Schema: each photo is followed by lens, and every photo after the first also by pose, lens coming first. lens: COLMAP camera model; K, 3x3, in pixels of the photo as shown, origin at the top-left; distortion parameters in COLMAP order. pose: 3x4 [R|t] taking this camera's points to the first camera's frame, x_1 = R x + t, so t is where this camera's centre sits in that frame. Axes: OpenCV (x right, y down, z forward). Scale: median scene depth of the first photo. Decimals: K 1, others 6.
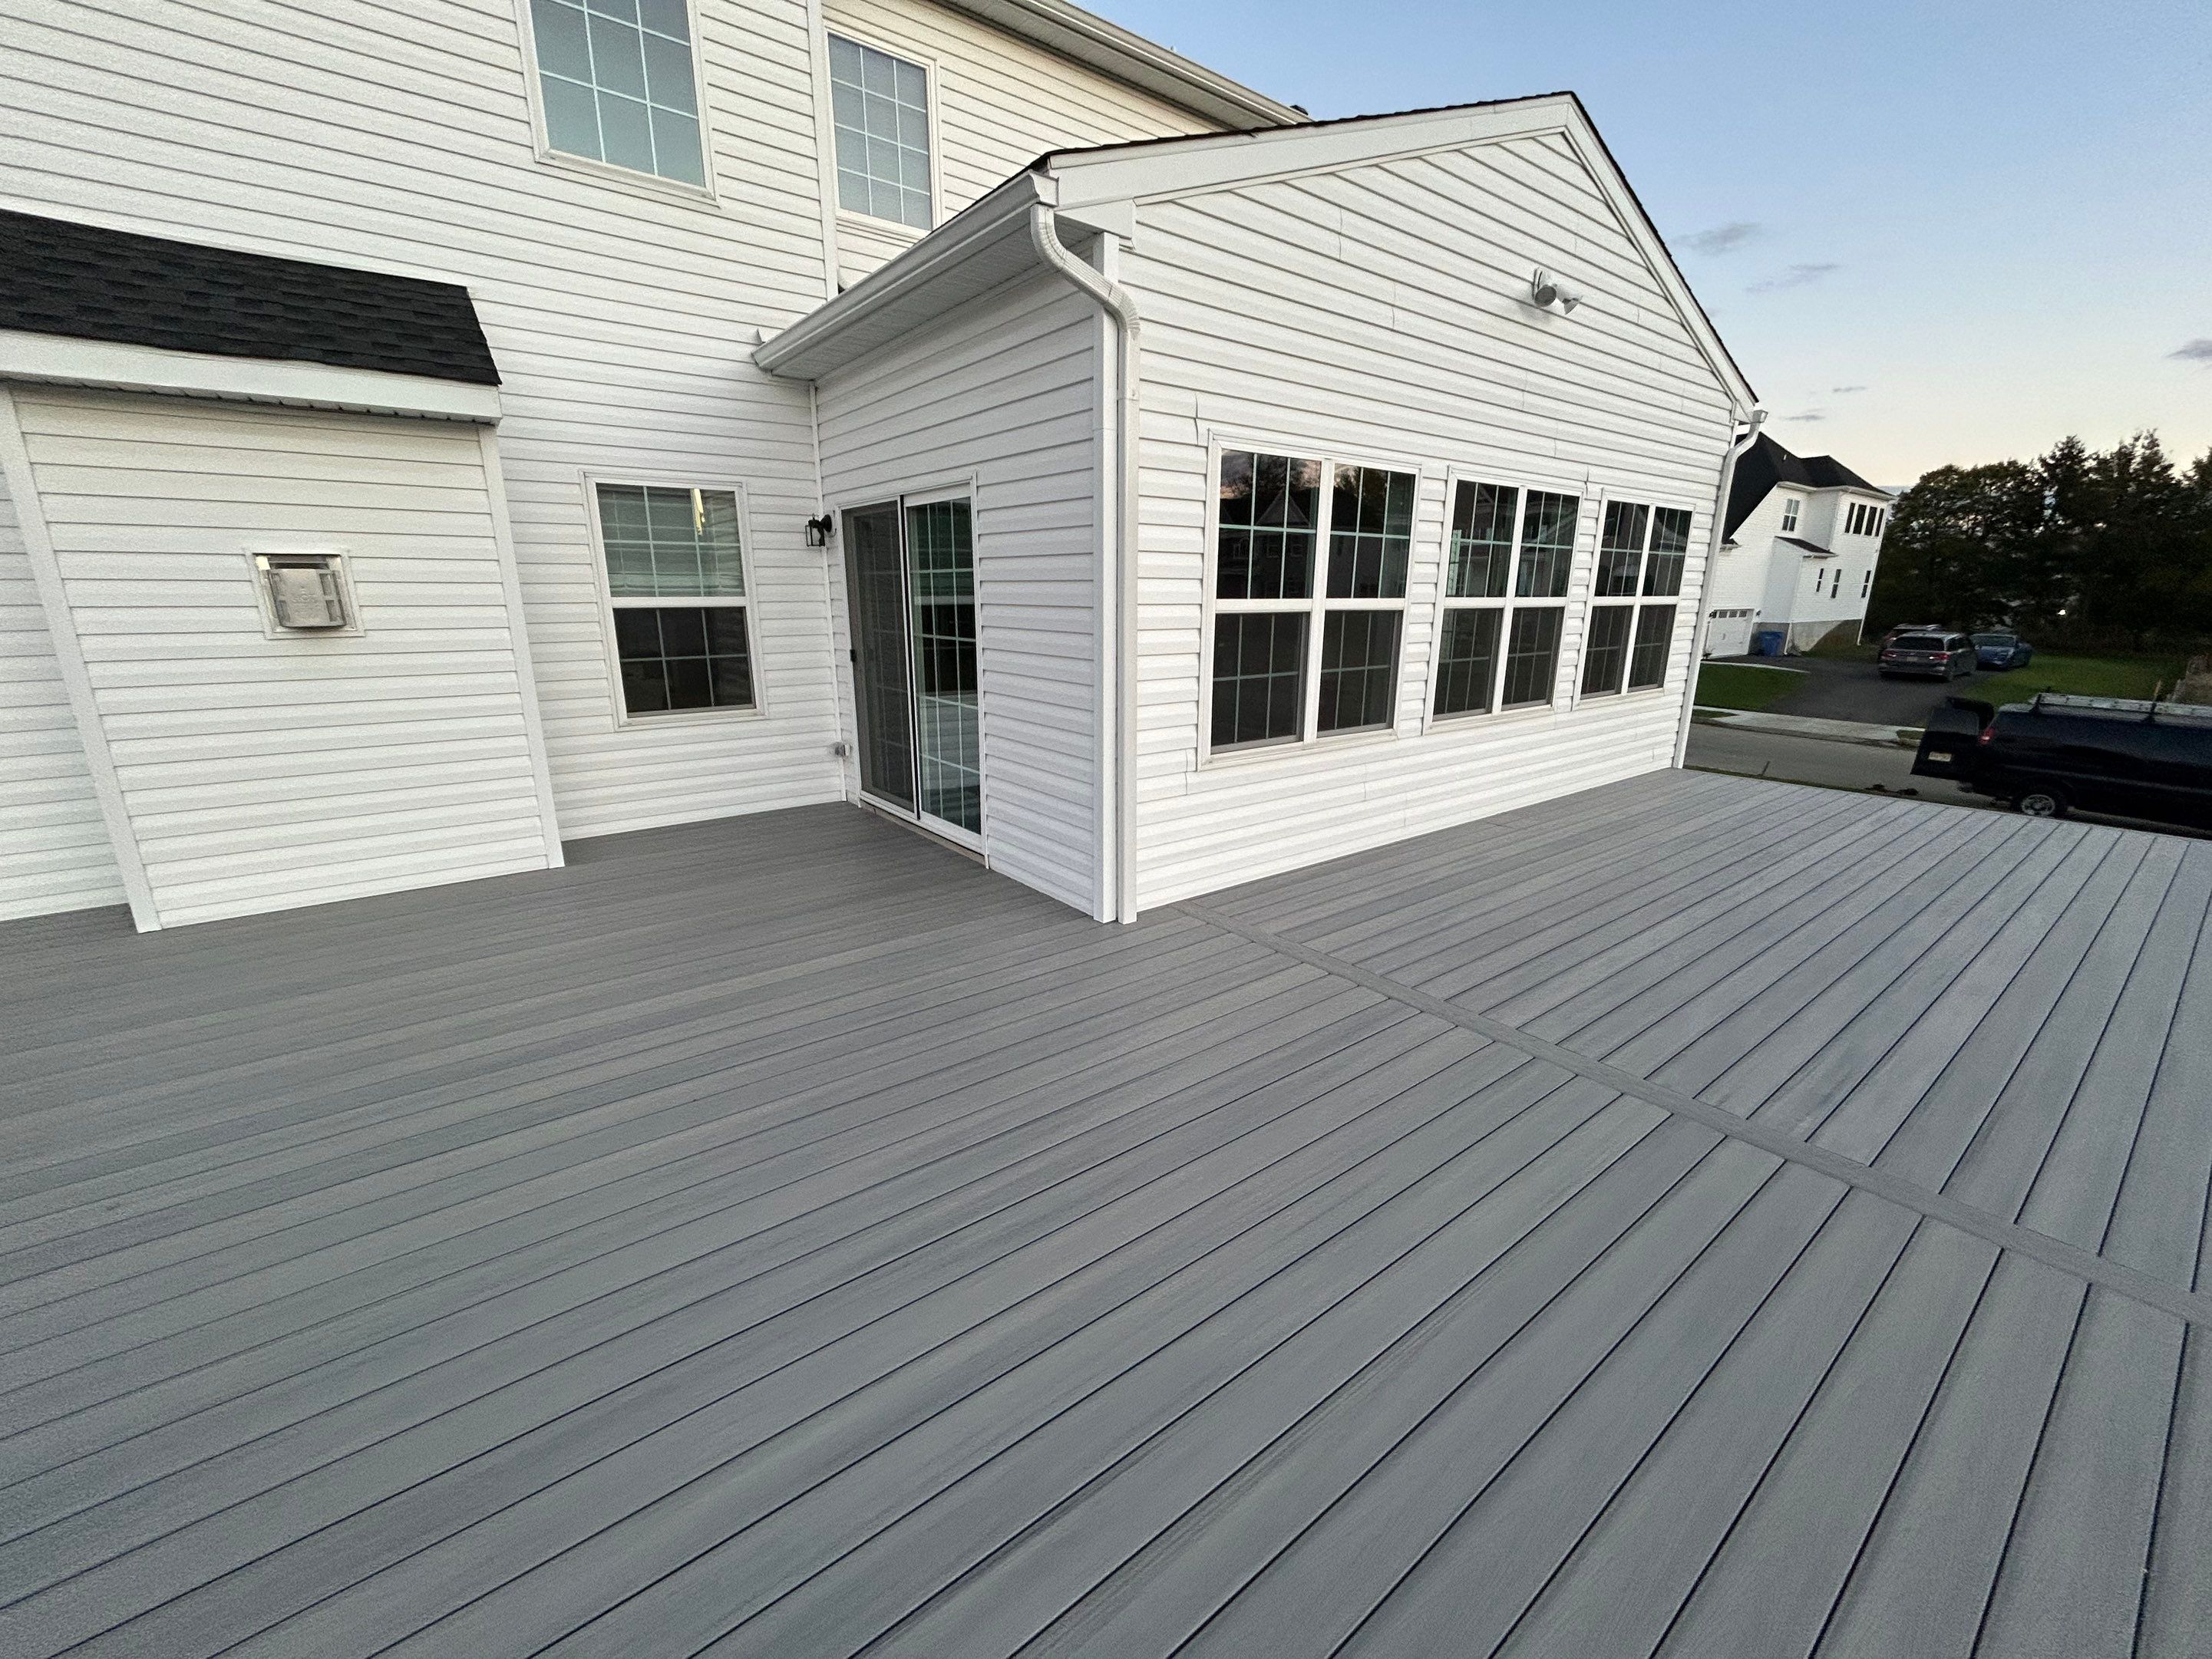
lens RADIAL K [[881.4, 0, 1095.7], [0, 881.4, 824.8], [0, 0, 1]] dist [-0.004007, 0.000158]
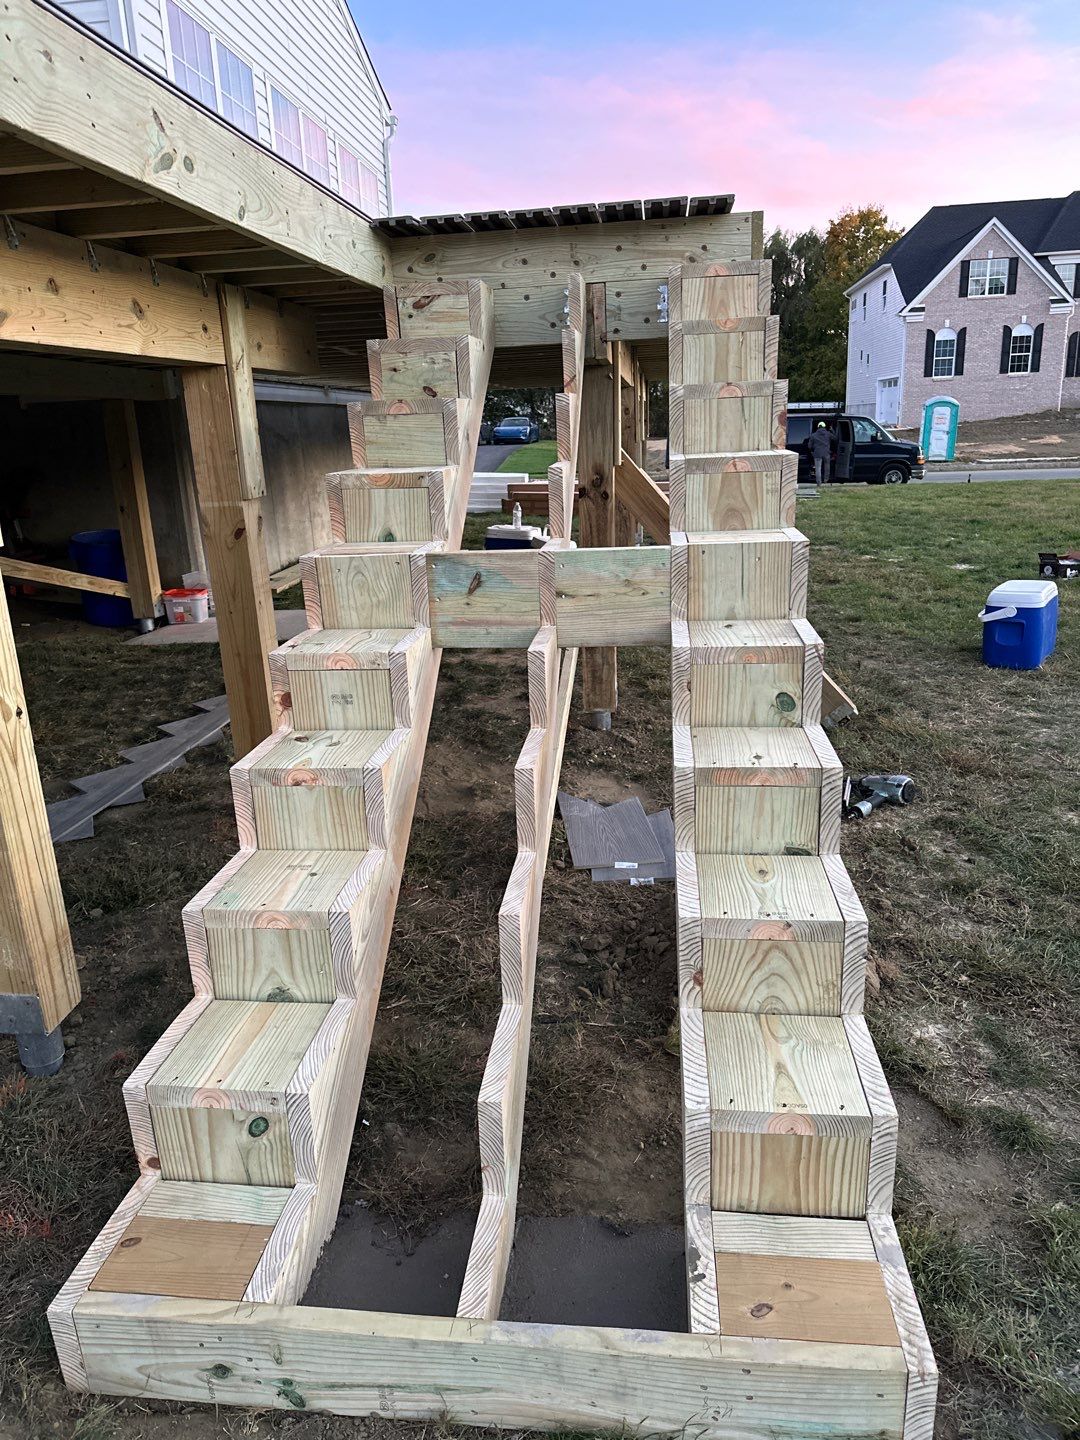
lens RADIAL K [[998.6, 0, 532.0], [0, 998.6, 733.1], [0, 0, 1]] dist [0.039400, -0.073009]
pose [[0.688477, -0.244668, 0.682743, -0.598136], [0.230196, 0.966421, 0.114197, 0.485033], [-0.687757, 0.078543, 0.721680, -0.344509]]
